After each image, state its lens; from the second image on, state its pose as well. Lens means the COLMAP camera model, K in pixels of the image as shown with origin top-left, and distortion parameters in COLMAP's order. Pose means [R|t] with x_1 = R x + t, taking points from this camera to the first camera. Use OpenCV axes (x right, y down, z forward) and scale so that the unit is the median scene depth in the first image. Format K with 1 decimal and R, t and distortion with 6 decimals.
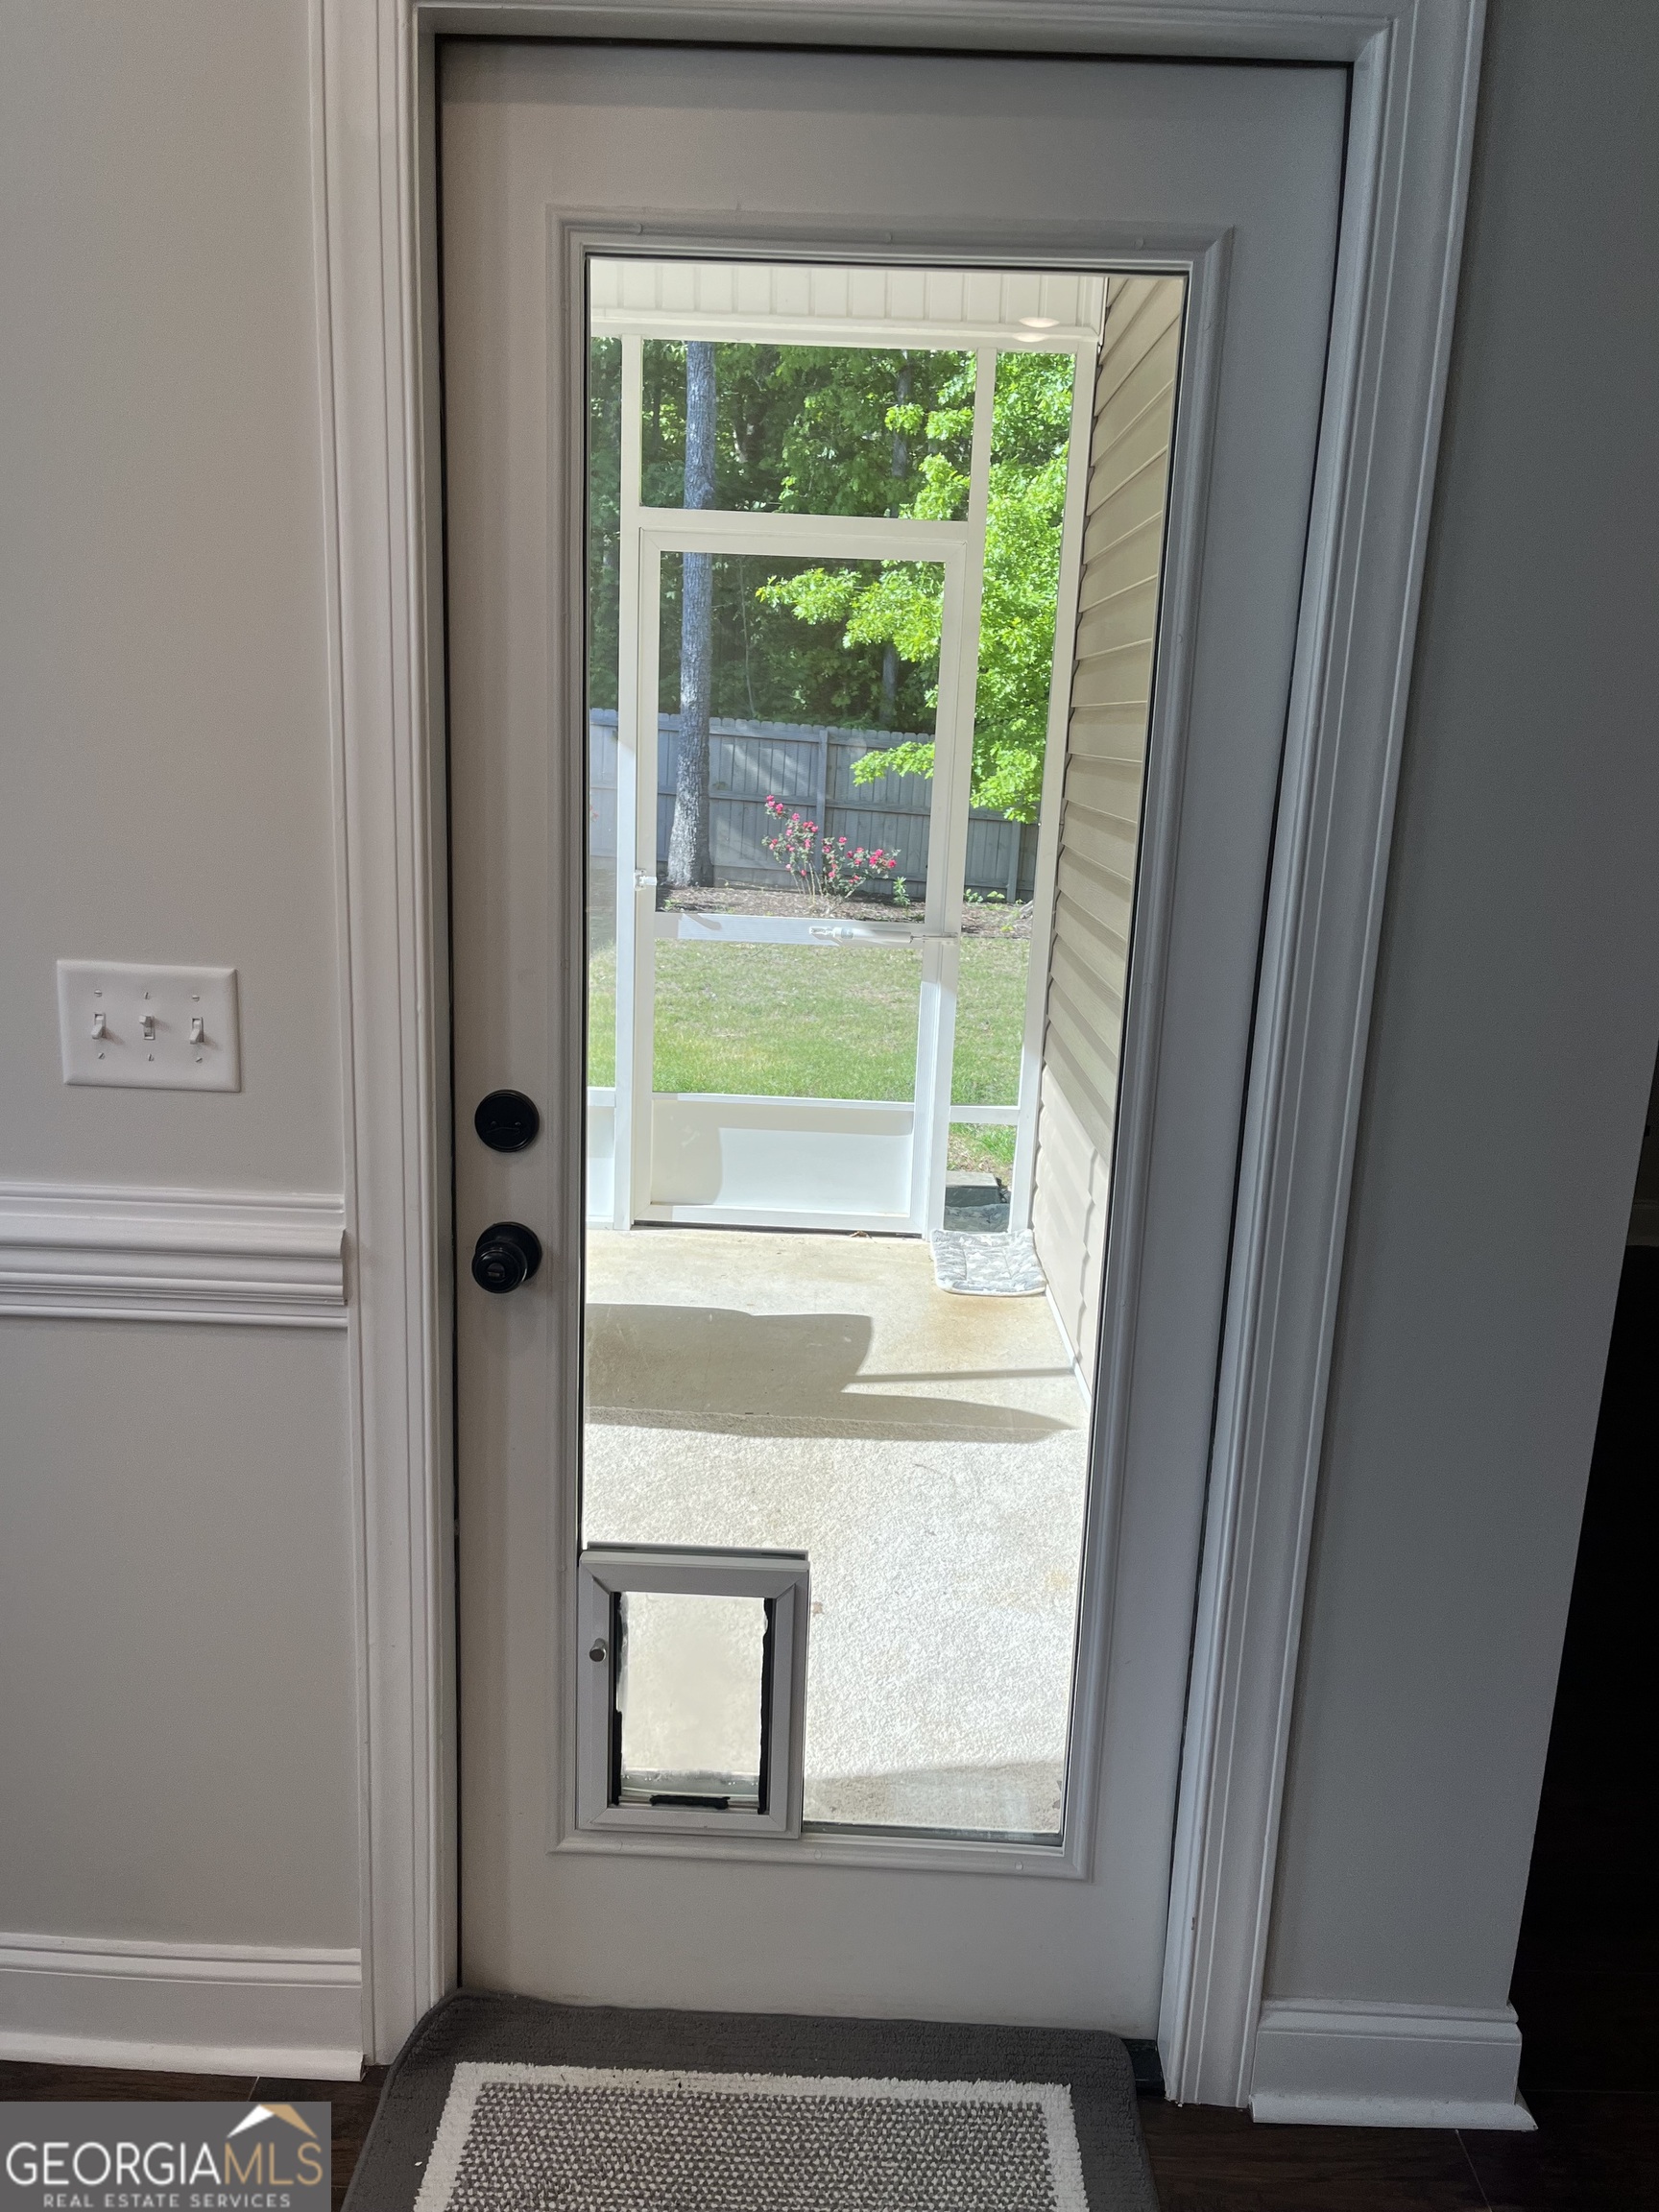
lens RADIAL K [[1674.2, 0, 820.2], [0, 1674.2, 1108.4], [0, 0, 1]] dist [0.051709, -0.042187]
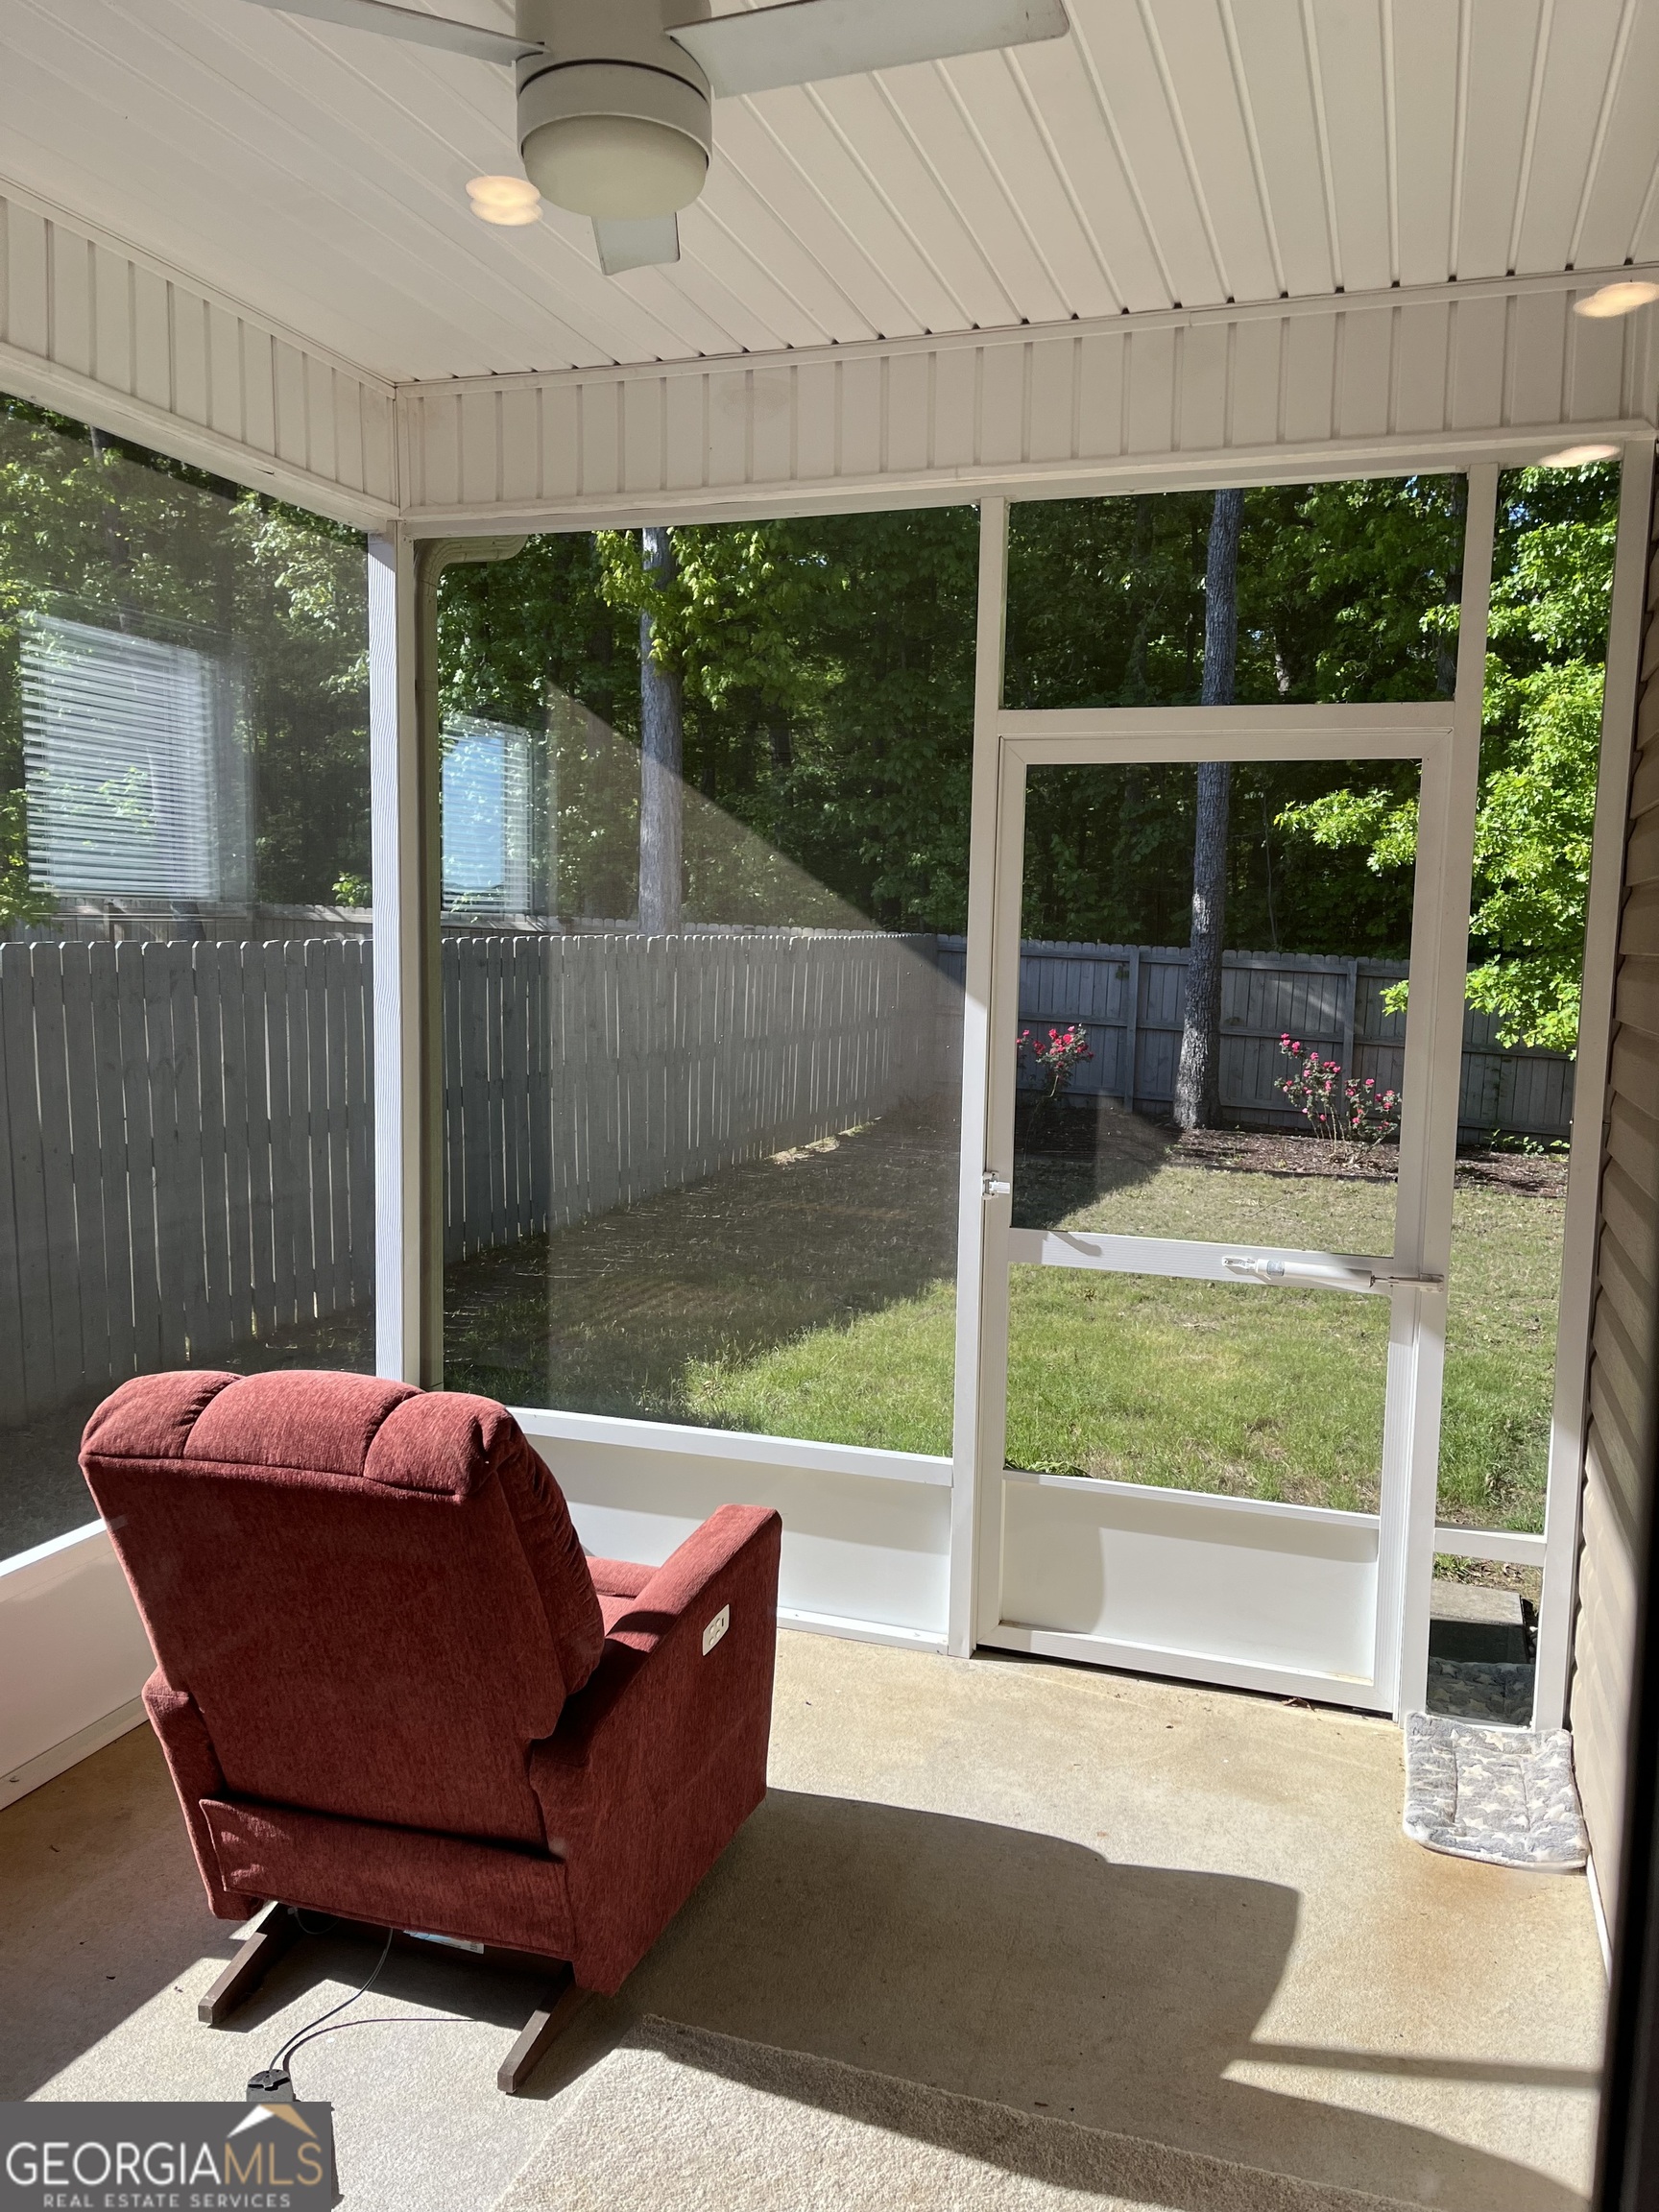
lens RADIAL K [[1674.2, 0, 831.2], [0, 1674.2, 1101.7], [0, 0, 1]] dist [0.051709, -0.042187]
pose [[0.952006, 0.008418, -0.305964, 0.051487], [-0.050152, 0.990402, -0.128800, -0.070021], [0.301943, 0.137963, 0.943290, 0.251414]]
